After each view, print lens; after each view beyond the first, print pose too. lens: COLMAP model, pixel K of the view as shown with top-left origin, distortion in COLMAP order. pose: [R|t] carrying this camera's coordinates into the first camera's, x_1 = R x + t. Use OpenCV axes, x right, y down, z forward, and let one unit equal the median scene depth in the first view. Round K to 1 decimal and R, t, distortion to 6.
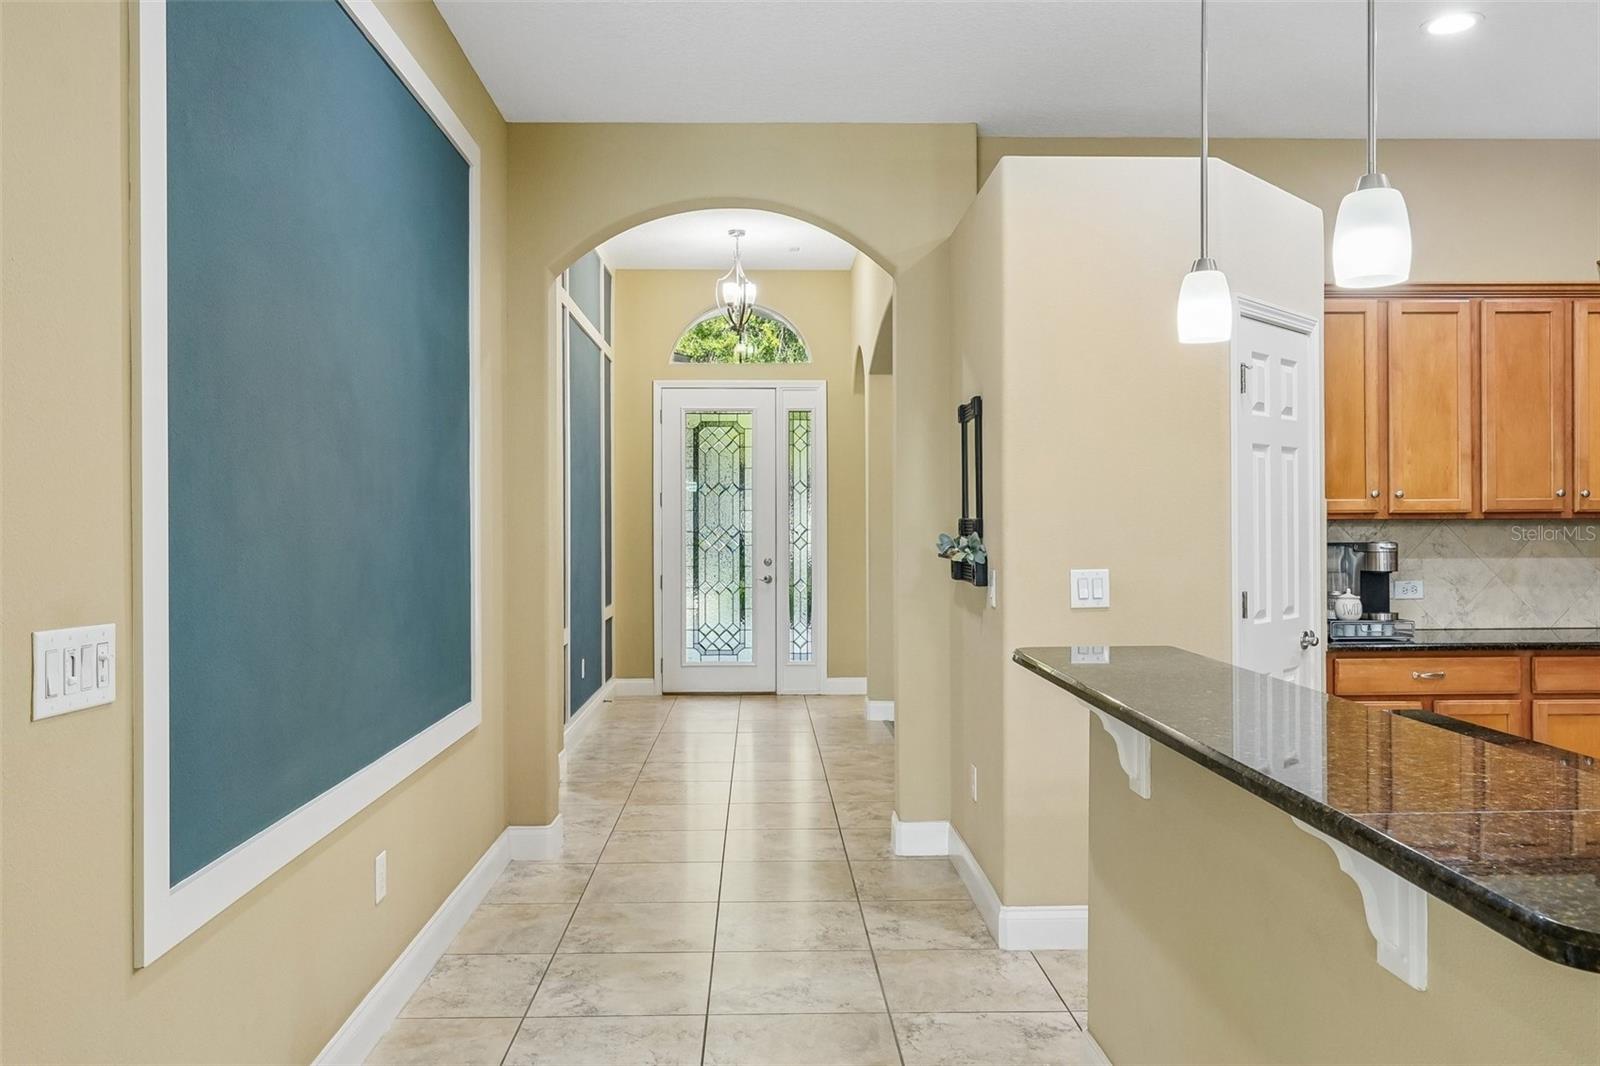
lens RADIAL K [[1219.9, 0, 804.6], [0, 1219.9, 526.4], [0, 0, 1]] dist [0.021269, -0.001181]
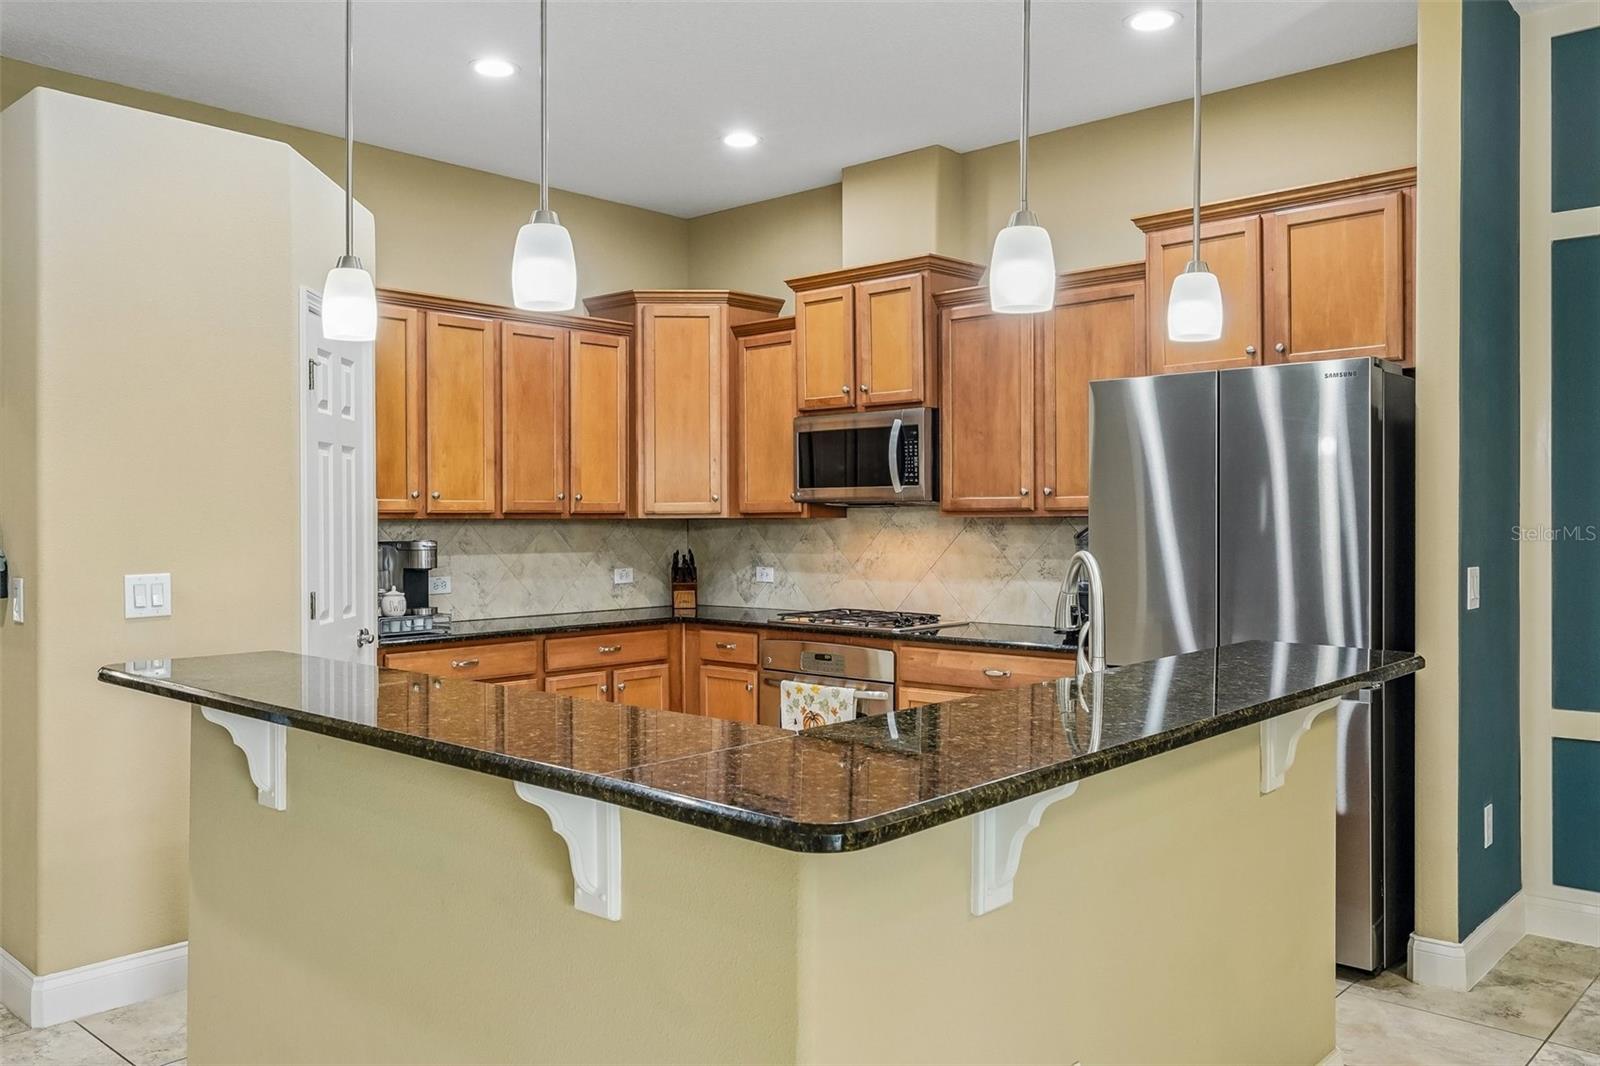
lens RADIAL K [[1265.8, 0, 795.0], [0, 1265.8, 522.8], [0, 0, 1]] dist [0.012377, 0.006397]
pose [[0.704583, 0.000612, 0.709621, -0.074847], [0.001314, 0.999997, -0.002167, 0.000342], [-0.709620, 0.002459, 0.704580, 0.008518]]
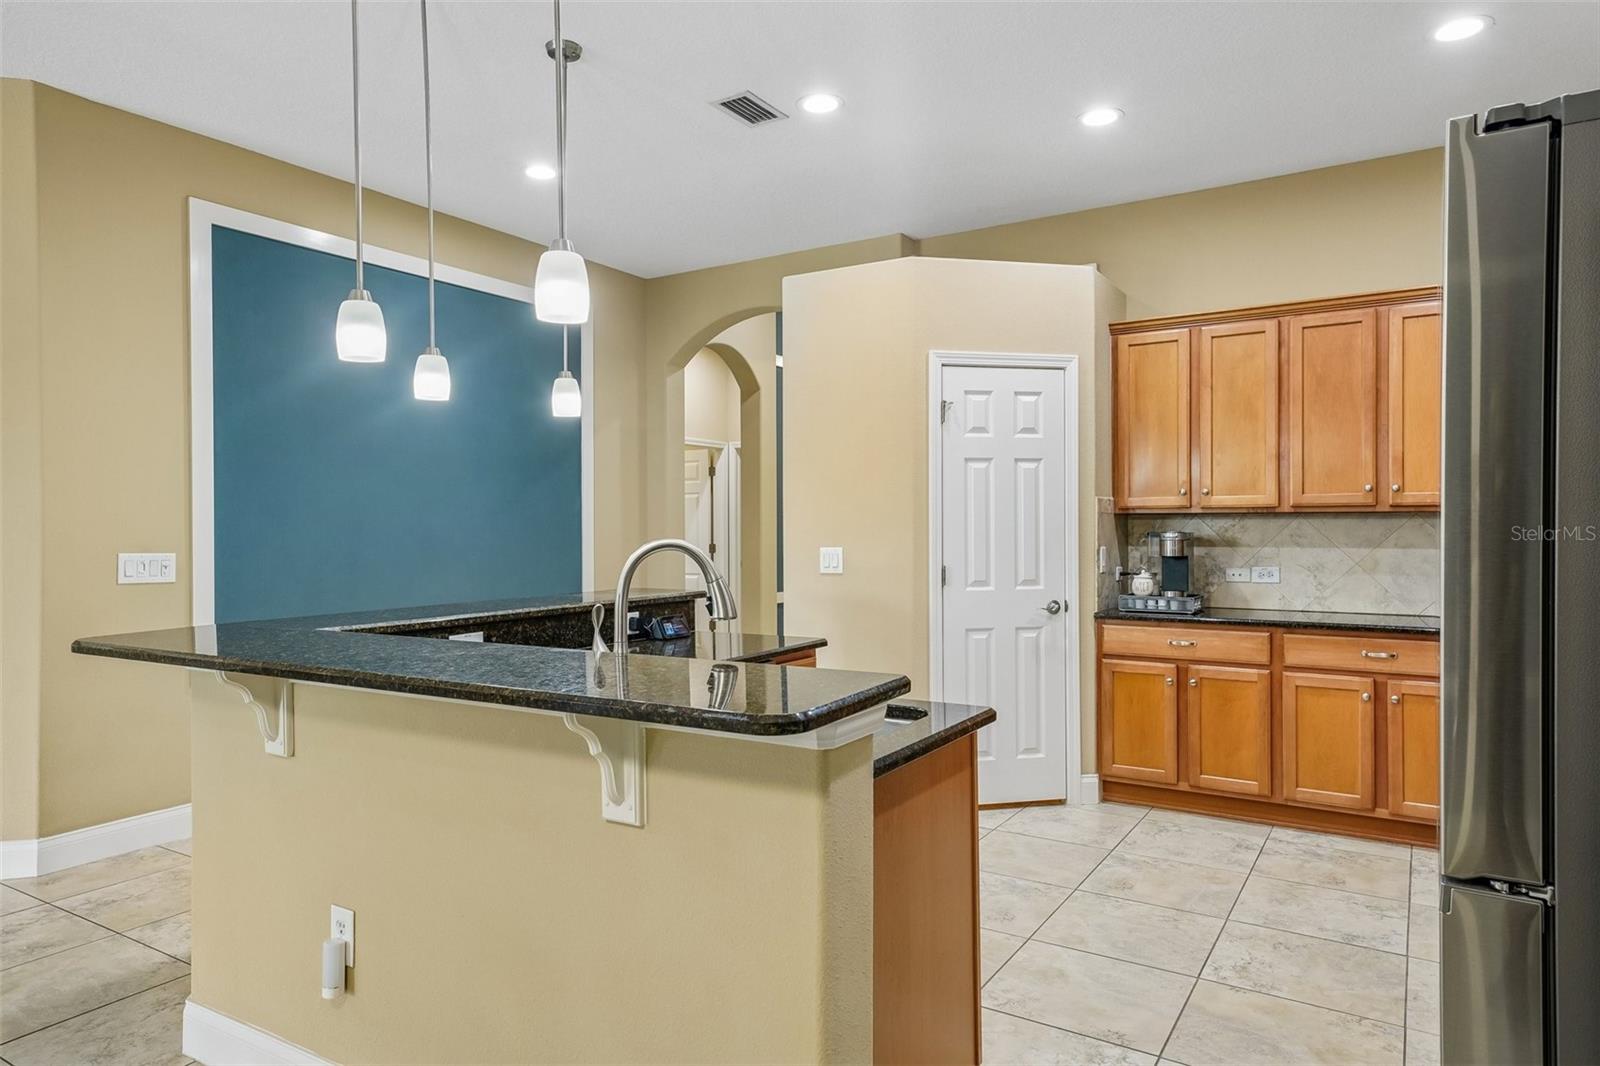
lens RADIAL K [[1010.7, 0, 793.4], [0, 1010.7, 533.1], [0, 0, 1]] dist [0.028877, 0.002561]
pose [[0.819784, 0.009627, -0.572591, 0.733470], [-0.001177, 0.999885, 0.015127, -0.000874], [0.572671, -0.011727, 0.819701, -0.030713]]
